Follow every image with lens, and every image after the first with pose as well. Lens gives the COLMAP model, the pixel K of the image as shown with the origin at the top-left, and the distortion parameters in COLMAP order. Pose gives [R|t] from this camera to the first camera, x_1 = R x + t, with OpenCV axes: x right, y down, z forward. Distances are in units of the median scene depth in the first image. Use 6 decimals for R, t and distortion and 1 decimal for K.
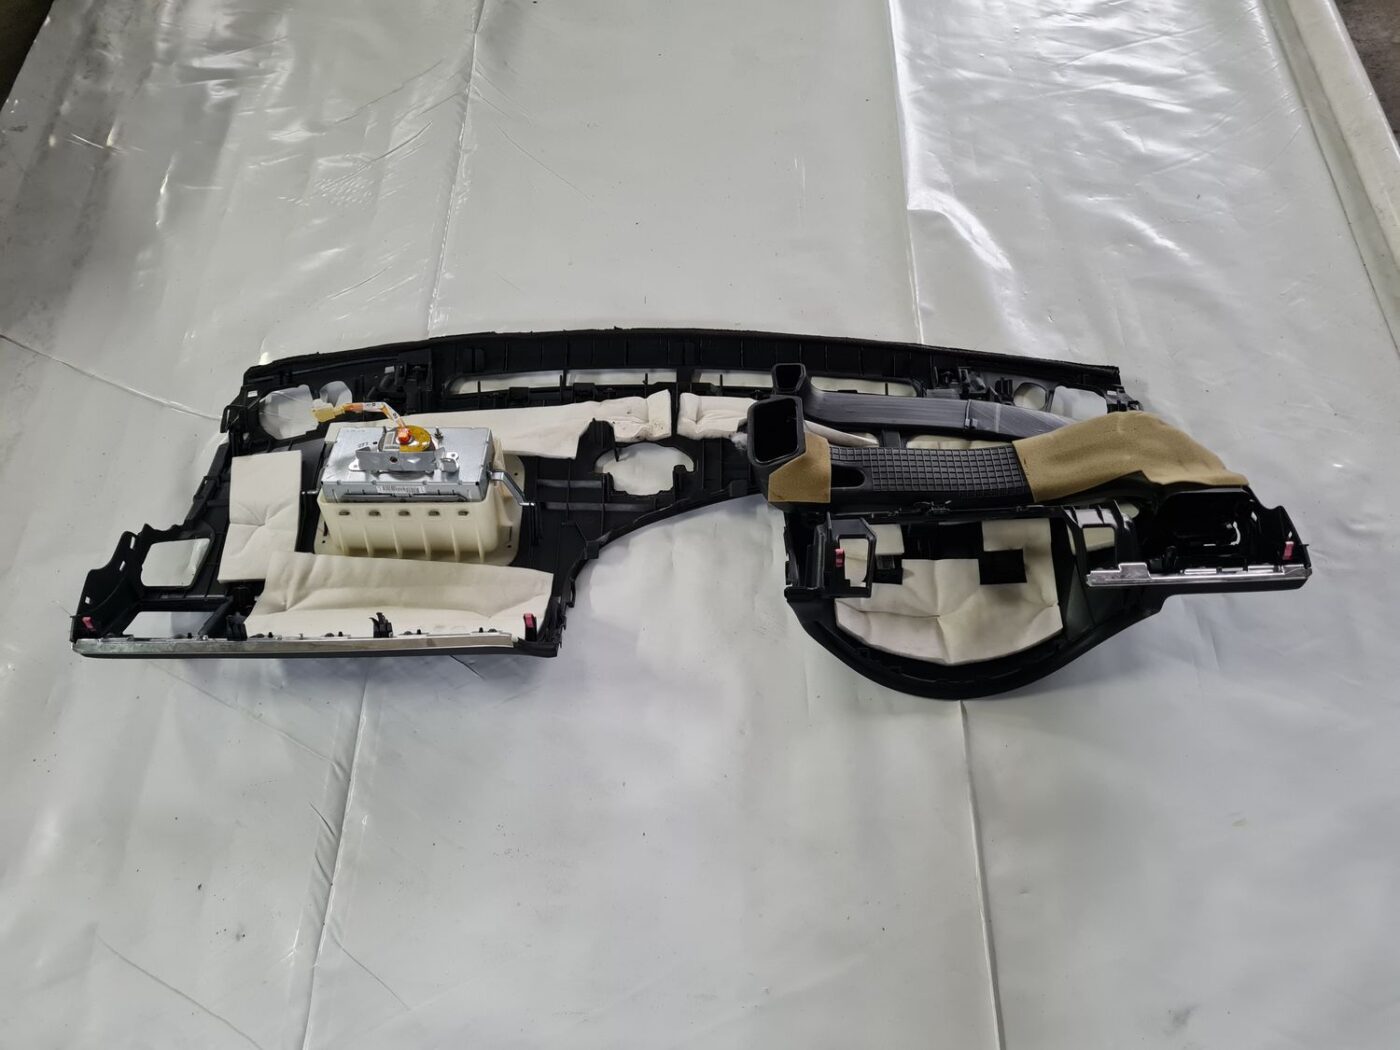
lens RADIAL K [[1050.5, 0, 700.0], [0, 1050.5, 525.0], [0, 0, 1]] dist [0.042399, -0.046499]
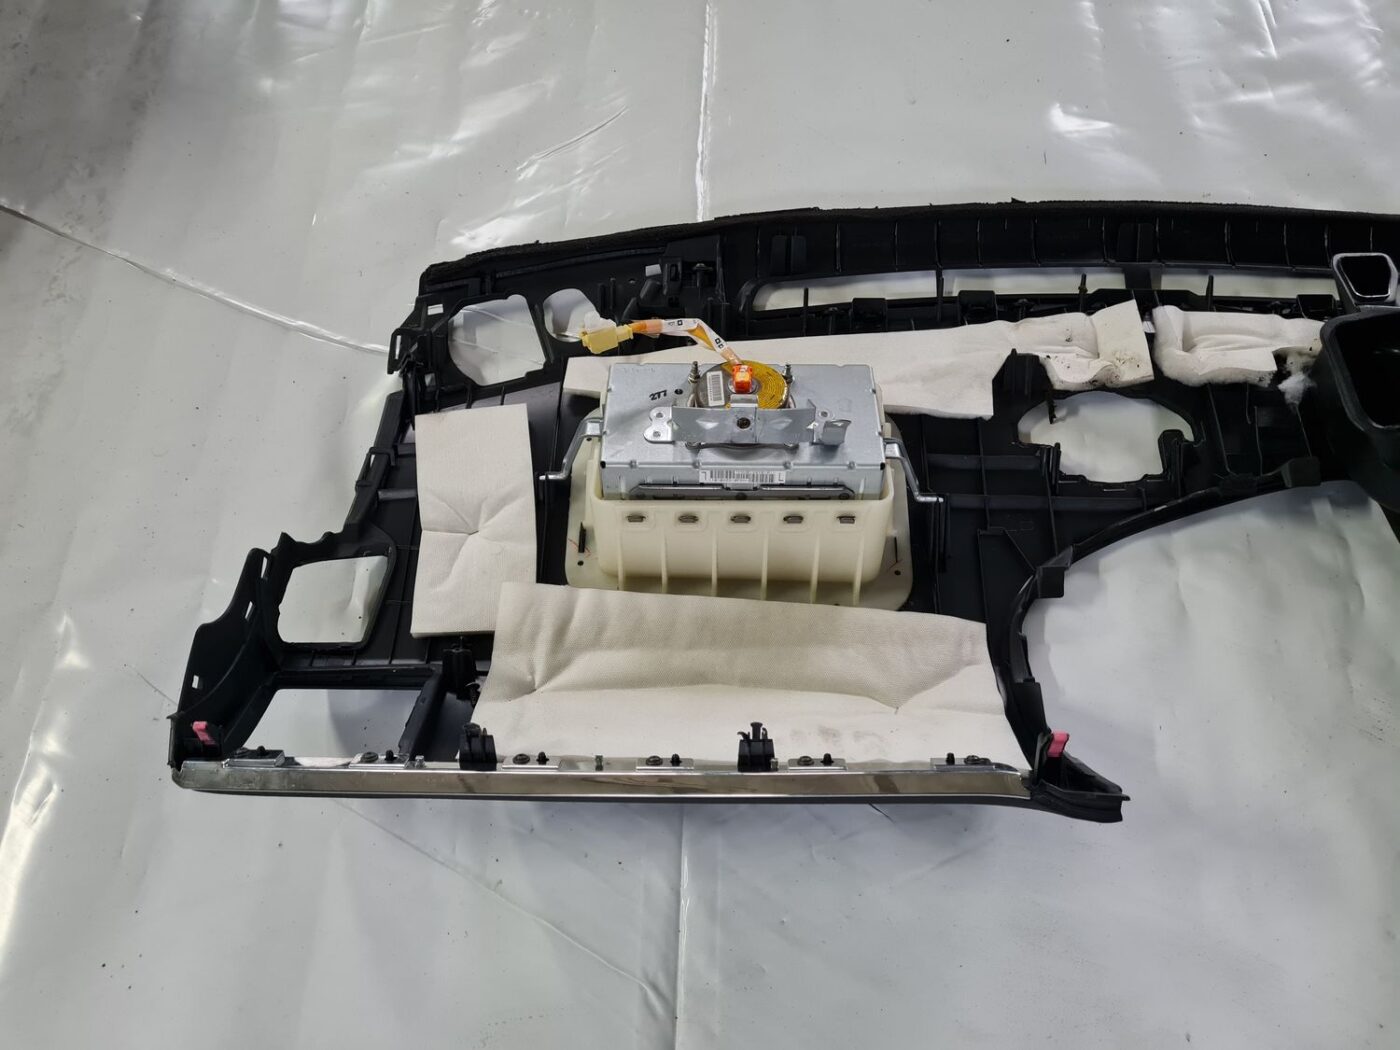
lens RADIAL K [[1092.4, 0, 700.0], [0, 1092.4, 525.0], [0, 0, 1]] dist [0.052048, -0.060993]
pose [[0.999452, 0.006729, -0.032422, -0.268795], [-0.005289, 0.999004, 0.044310, -0.031571], [0.032688, -0.044114, 0.998492, 0.399470]]
